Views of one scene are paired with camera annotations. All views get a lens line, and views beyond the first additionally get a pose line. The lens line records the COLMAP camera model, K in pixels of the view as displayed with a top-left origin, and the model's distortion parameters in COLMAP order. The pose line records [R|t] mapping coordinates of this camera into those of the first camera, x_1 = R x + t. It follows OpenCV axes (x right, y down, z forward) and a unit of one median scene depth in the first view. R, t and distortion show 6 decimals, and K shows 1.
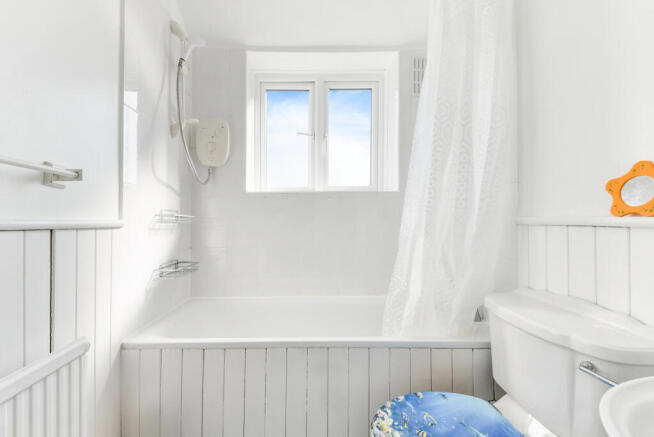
lens RADIAL K [[314.3, 0, 321.8], [0, 314.3, 215.2], [0, 0, 1]] dist [0.005729, -0.005282]
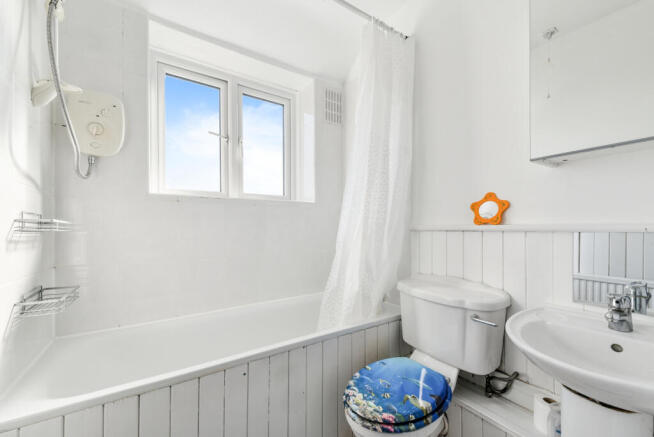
lens RADIAL K [[289.2, 0, 329.3], [0, 289.2, 224.4], [0, 0, 1]] dist [0.004822, -0.004709]
pose [[0.799814, 0.003100, 0.600240, -0.430273], [-0.009548, 0.999926, 0.007559, -0.003145], [-0.600172, -0.011777, 0.799784, 0.157435]]
